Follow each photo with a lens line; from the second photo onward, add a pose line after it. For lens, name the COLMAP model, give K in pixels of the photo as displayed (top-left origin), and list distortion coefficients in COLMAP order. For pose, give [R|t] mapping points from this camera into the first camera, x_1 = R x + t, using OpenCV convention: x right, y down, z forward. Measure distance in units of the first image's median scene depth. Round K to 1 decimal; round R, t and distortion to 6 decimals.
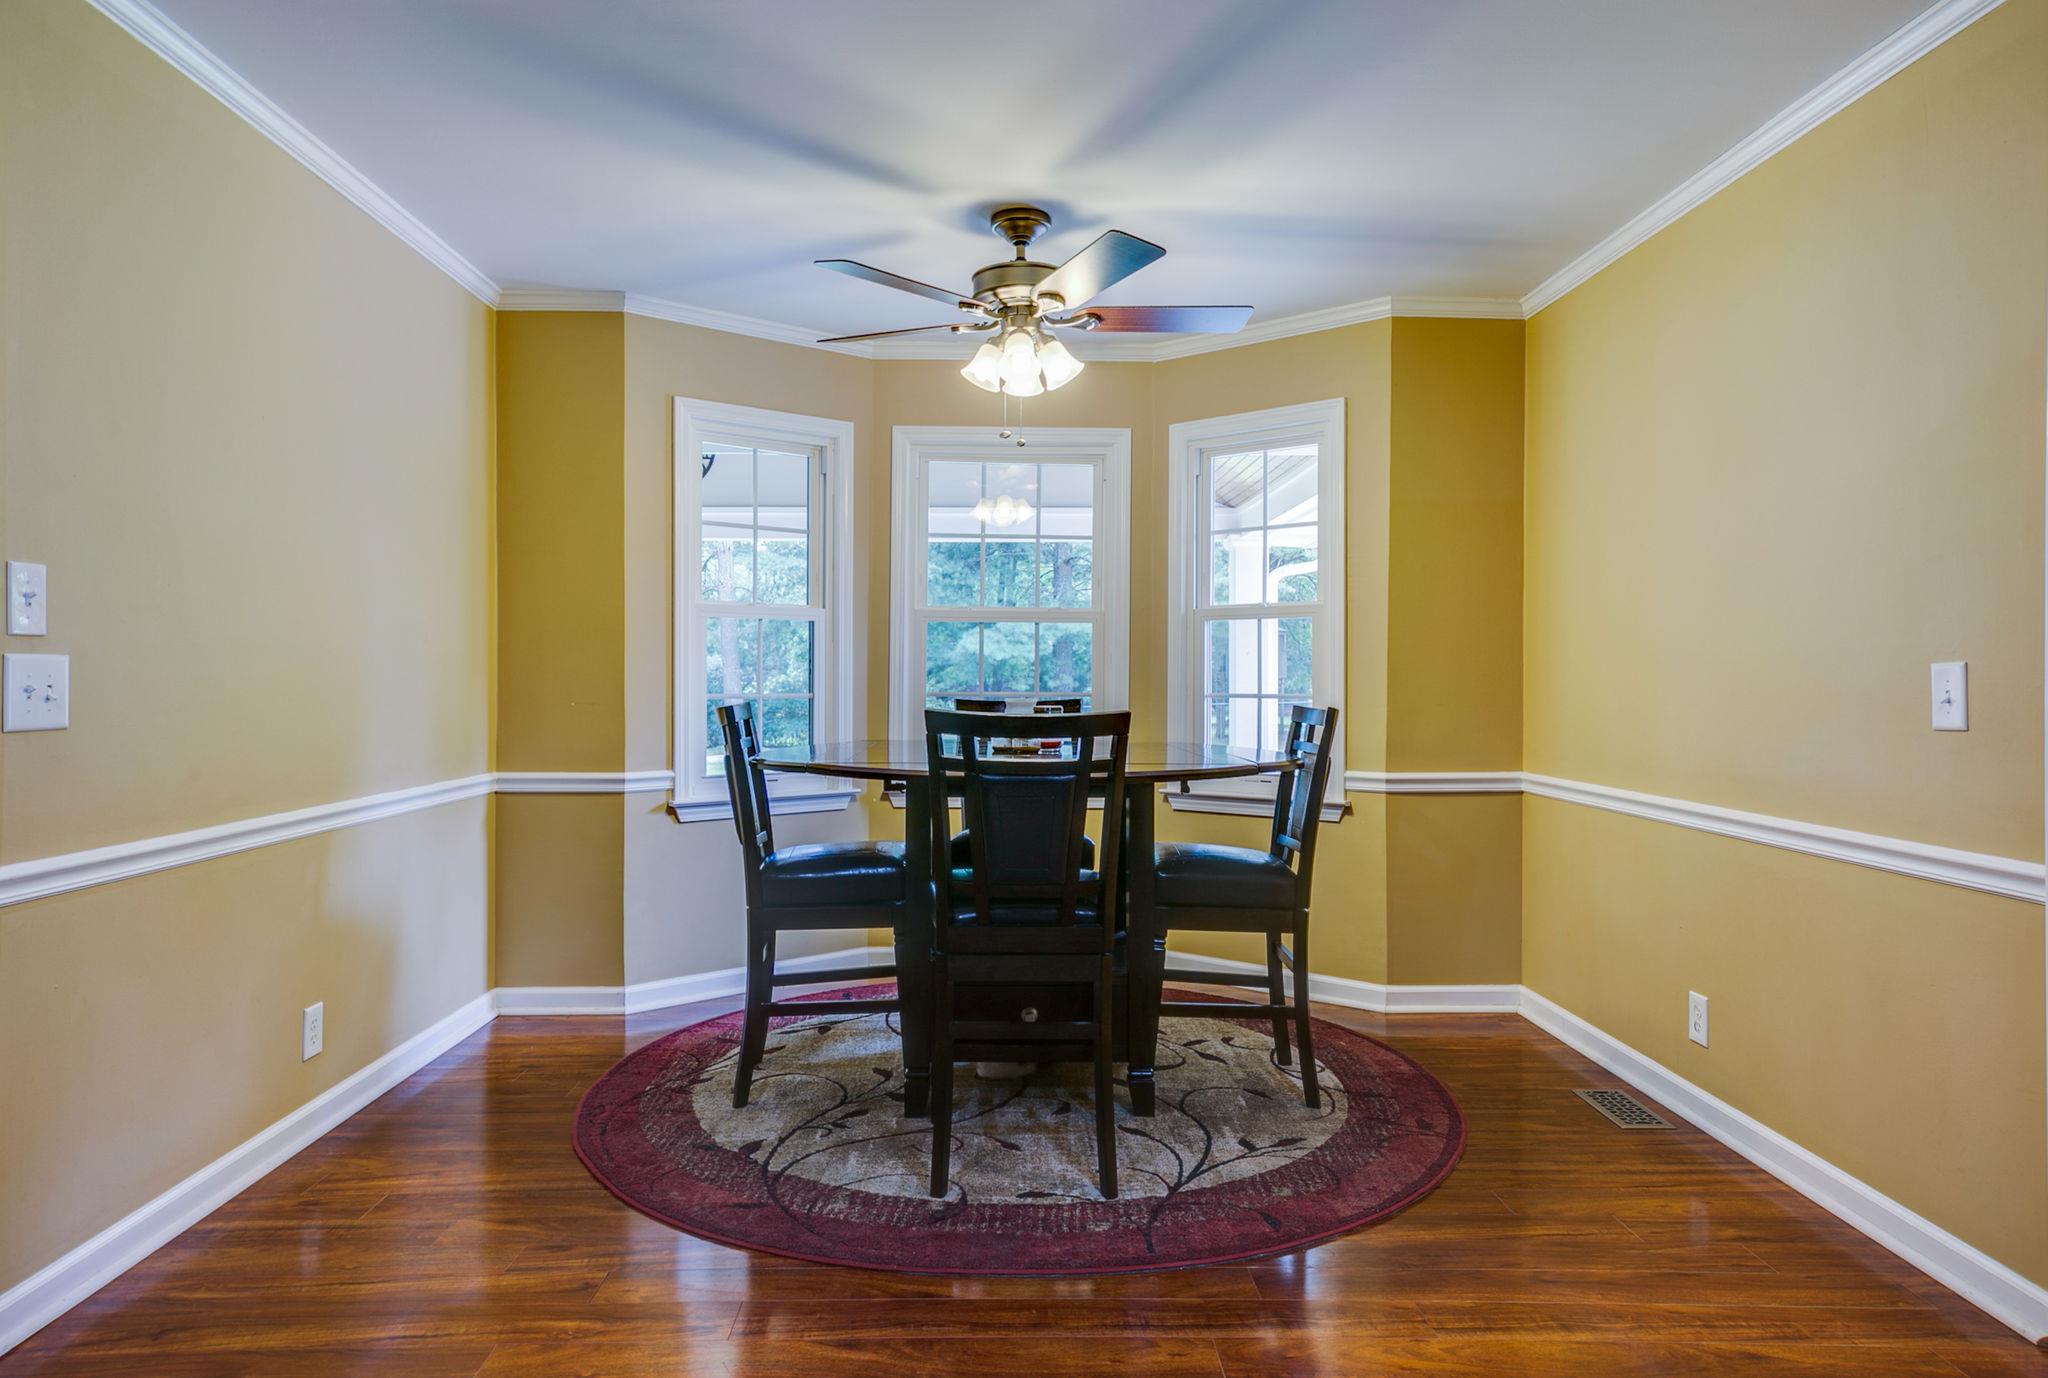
lens RADIAL K [[1225.0, 0, 1019.3], [0, 1225.0, 685.4], [0, 0, 1]] dist [0.005375, 0.000430]
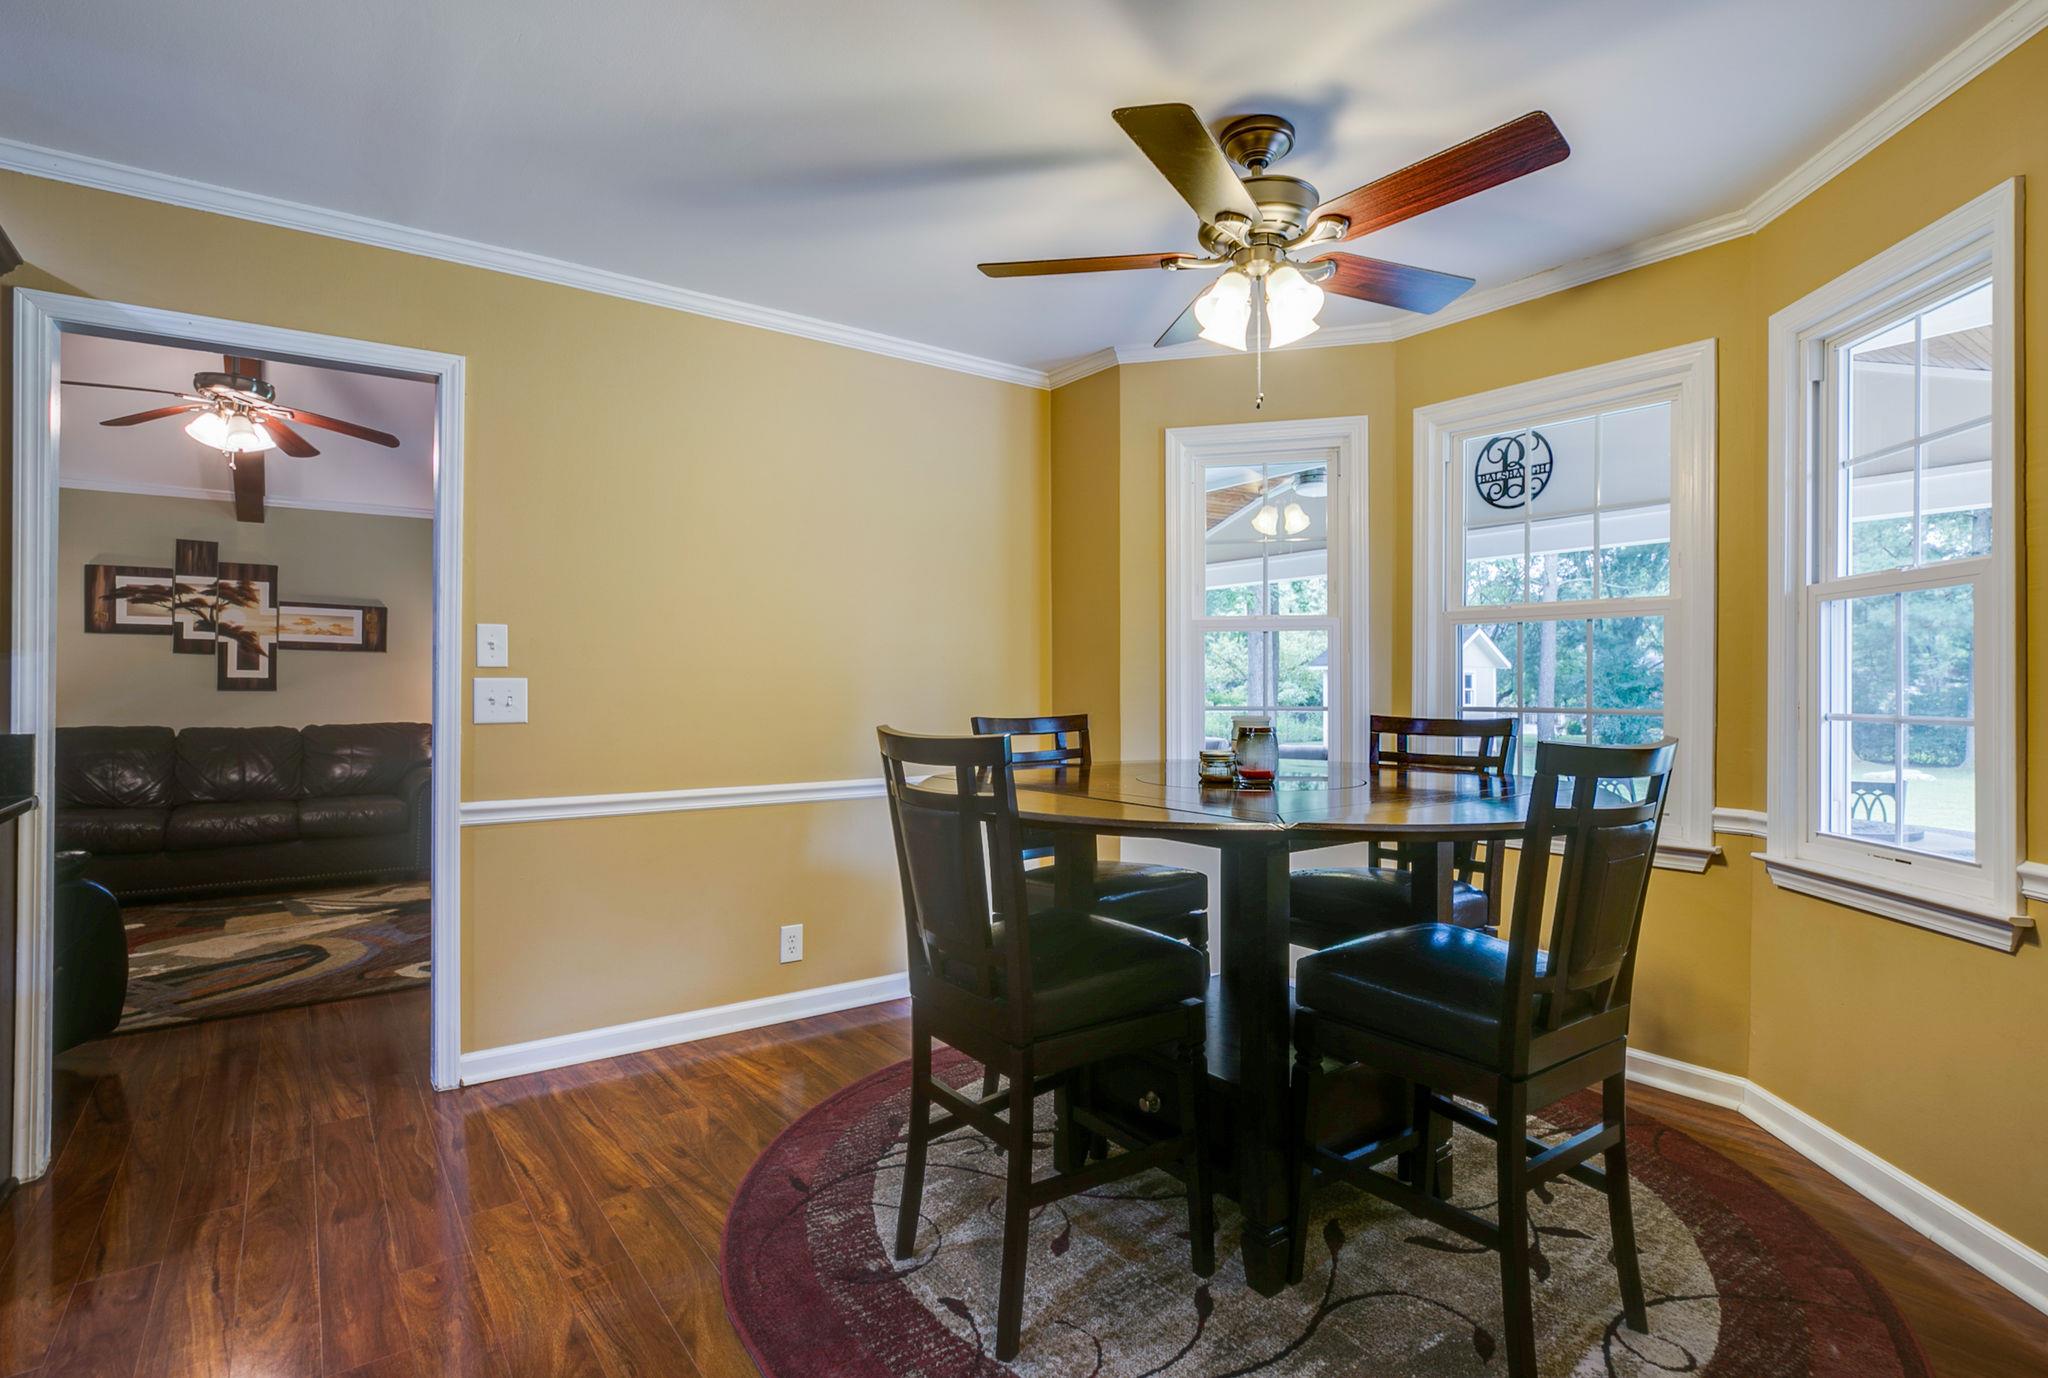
lens RADIAL K [[1004.6, 0, 1031.3], [0, 1004.6, 688.6], [0, 0, 1]] dist [-0.022667, 0.004350]
pose [[0.590481, -0.000730, -0.807051, 0.502540], [-0.003112, 0.999990, -0.003182, -0.006419], [0.807046, 0.004390, 0.590473, 0.535806]]
